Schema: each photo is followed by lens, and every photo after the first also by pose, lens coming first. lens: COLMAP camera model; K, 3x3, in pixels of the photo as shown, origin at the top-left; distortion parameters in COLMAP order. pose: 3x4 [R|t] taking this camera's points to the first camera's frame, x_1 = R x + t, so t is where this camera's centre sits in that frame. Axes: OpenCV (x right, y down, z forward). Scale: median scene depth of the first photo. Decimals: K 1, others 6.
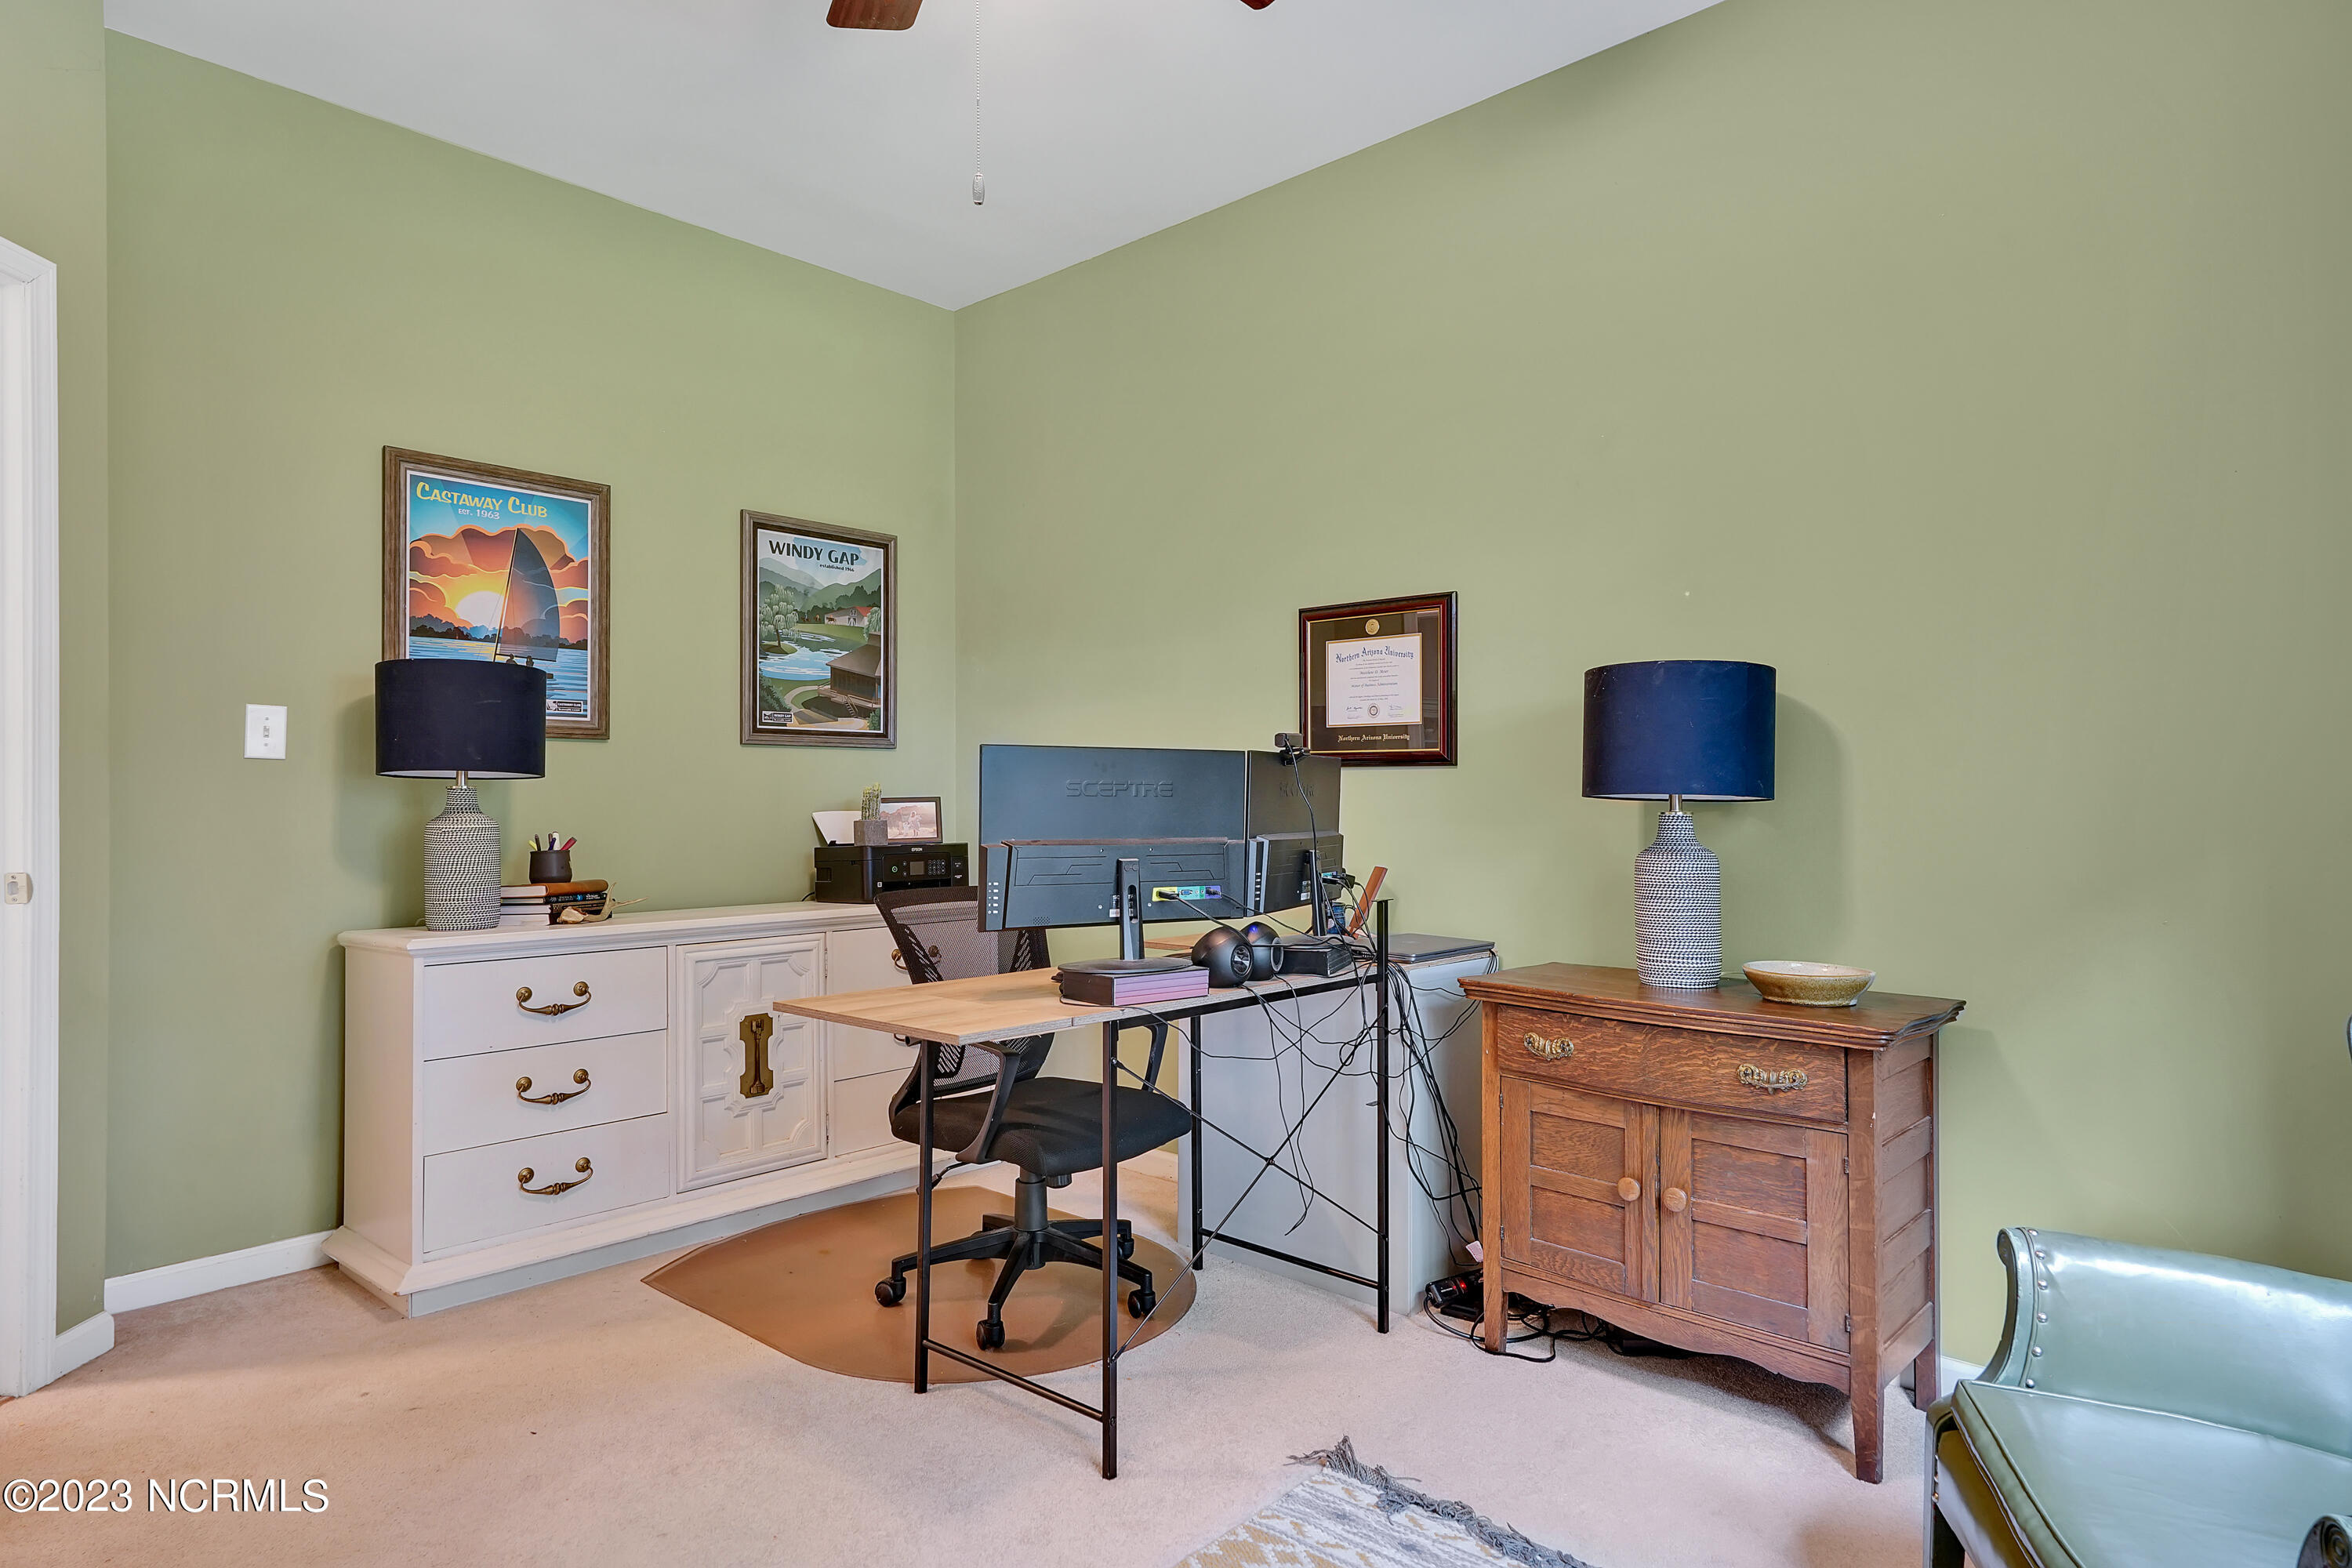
lens RADIAL K [[1374.2, 0, 1177.8], [0, 1374.2, 787.0], [0, 0, 1]] dist [0.030099, -0.014115]
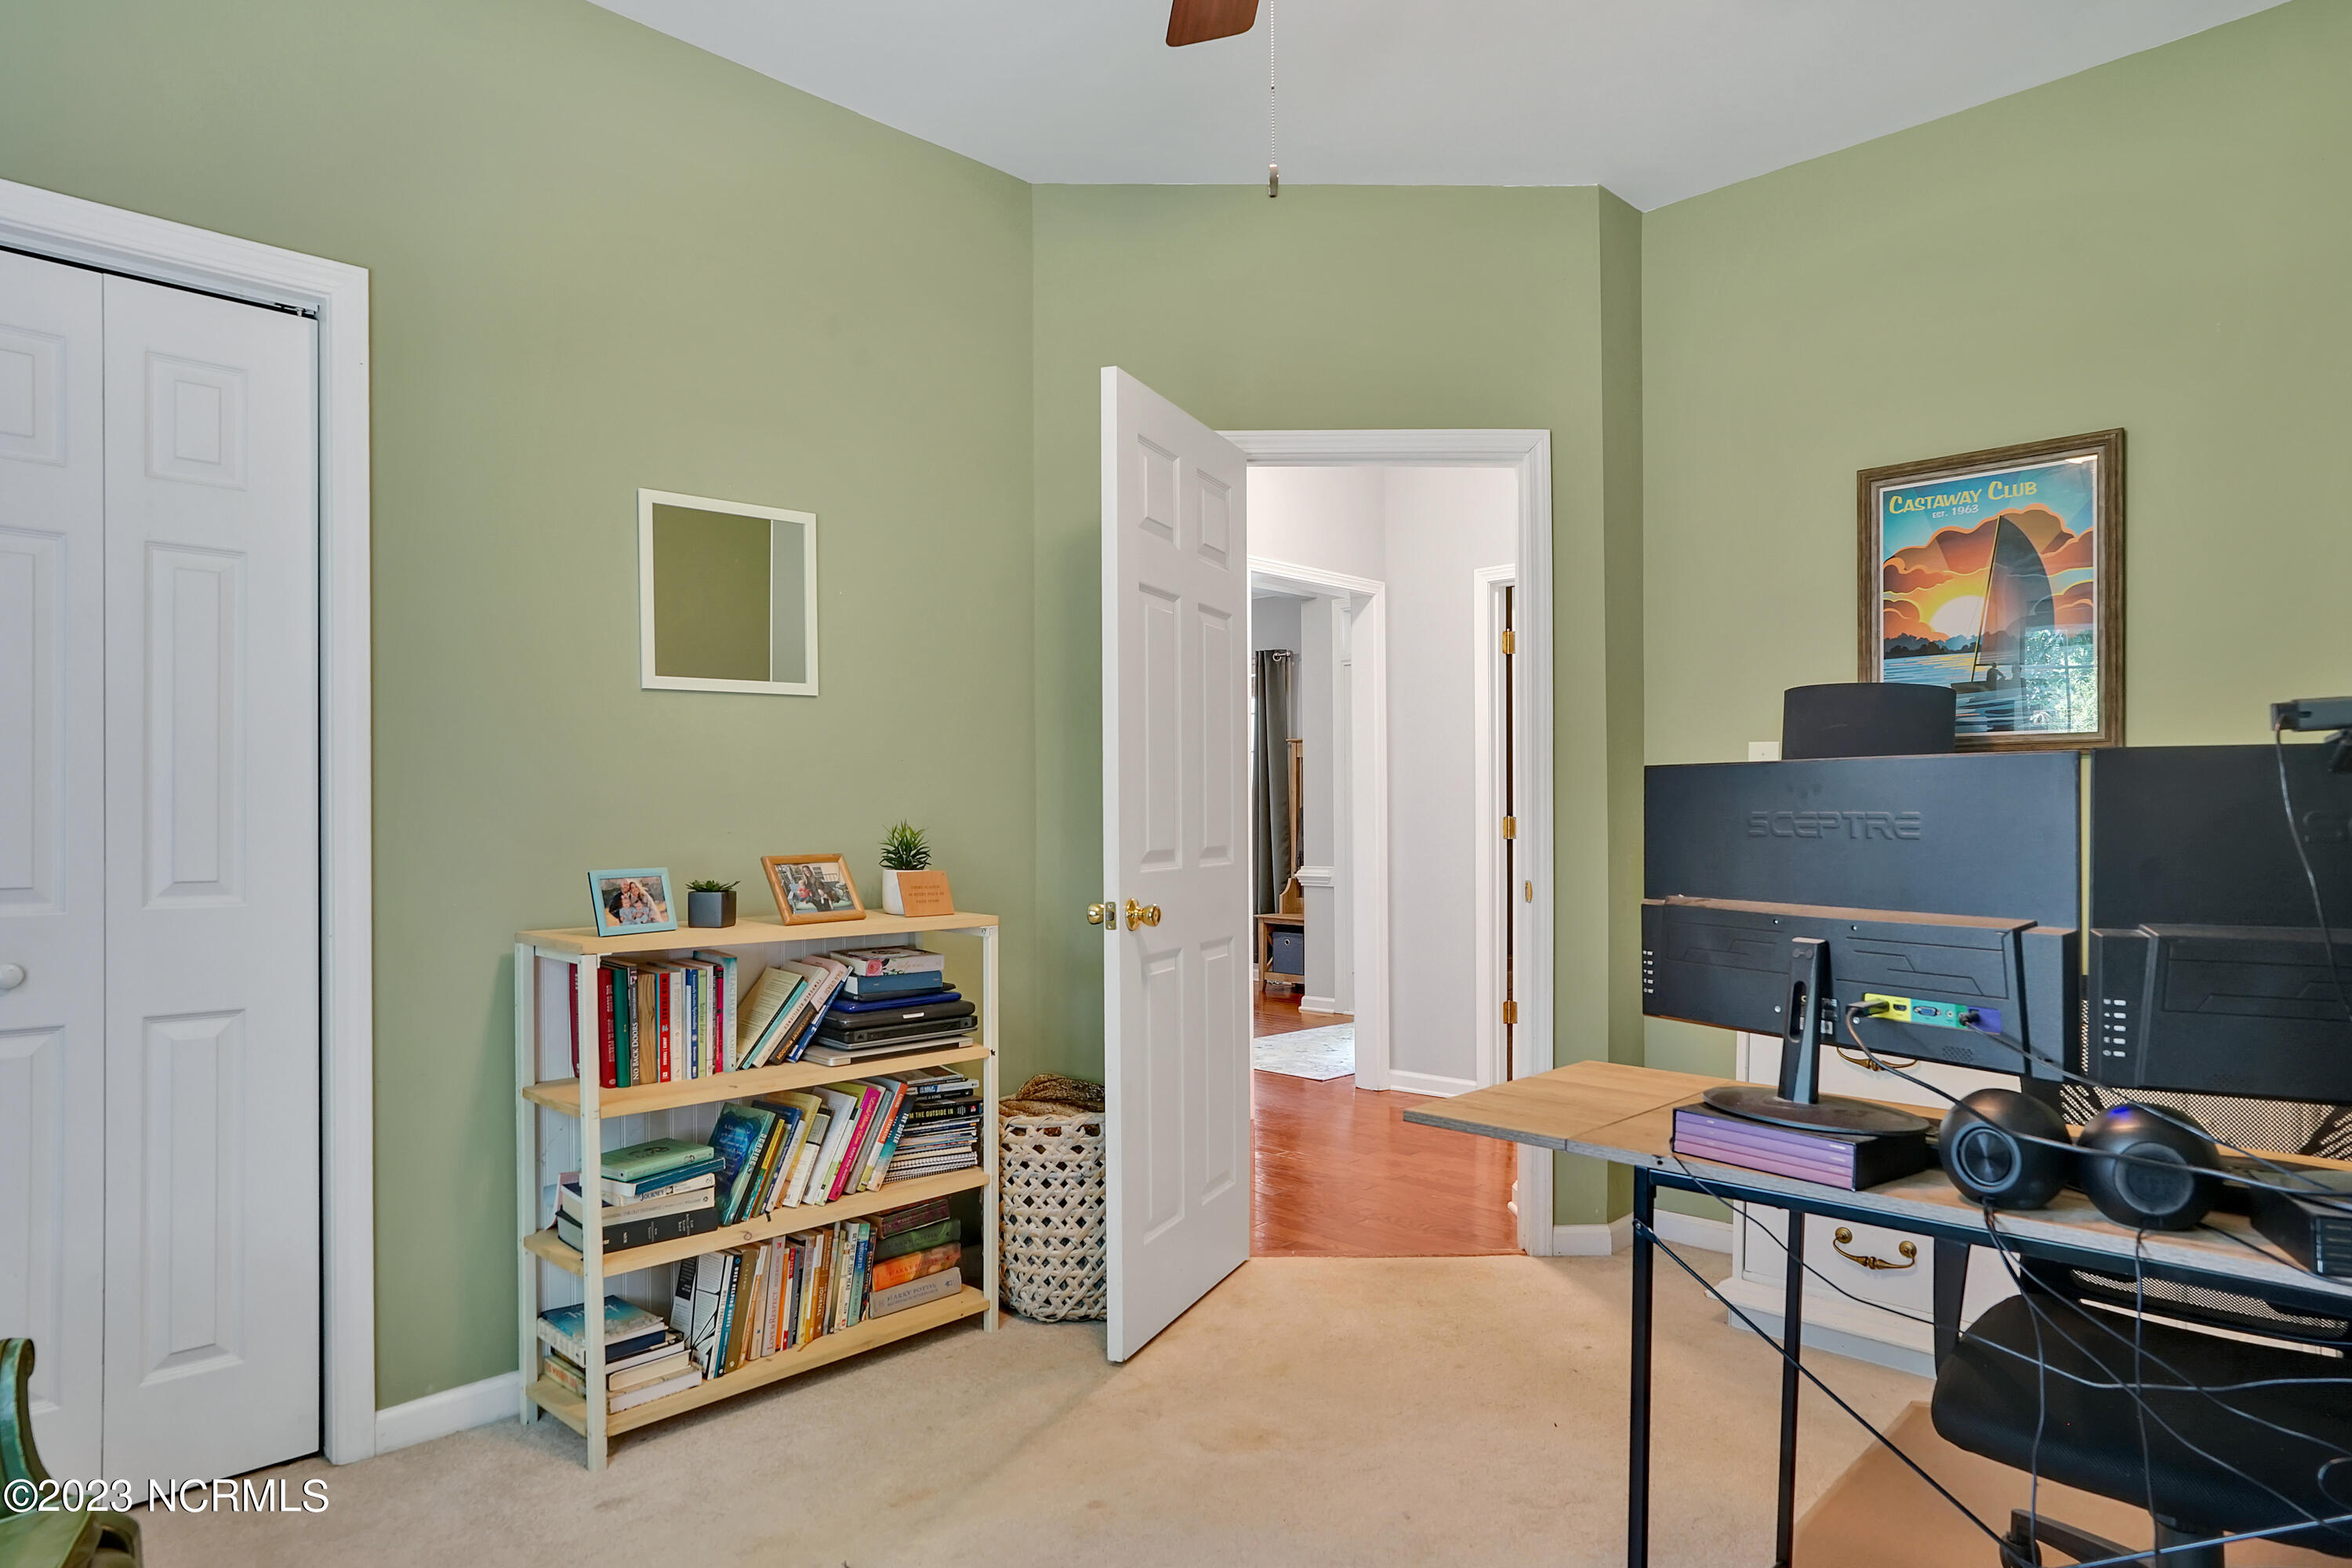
lens RADIAL K [[1374.2, 0, 1154.3], [0, 1374.2, 821.5], [0, 0, 1]] dist [0.030099, -0.014115]
pose [[-0.035291, 0.006033, -0.999359, 0.430959], [0.005551, 0.999968, 0.005840, -0.003987], [0.999362, -0.005341, -0.035323, 0.523799]]
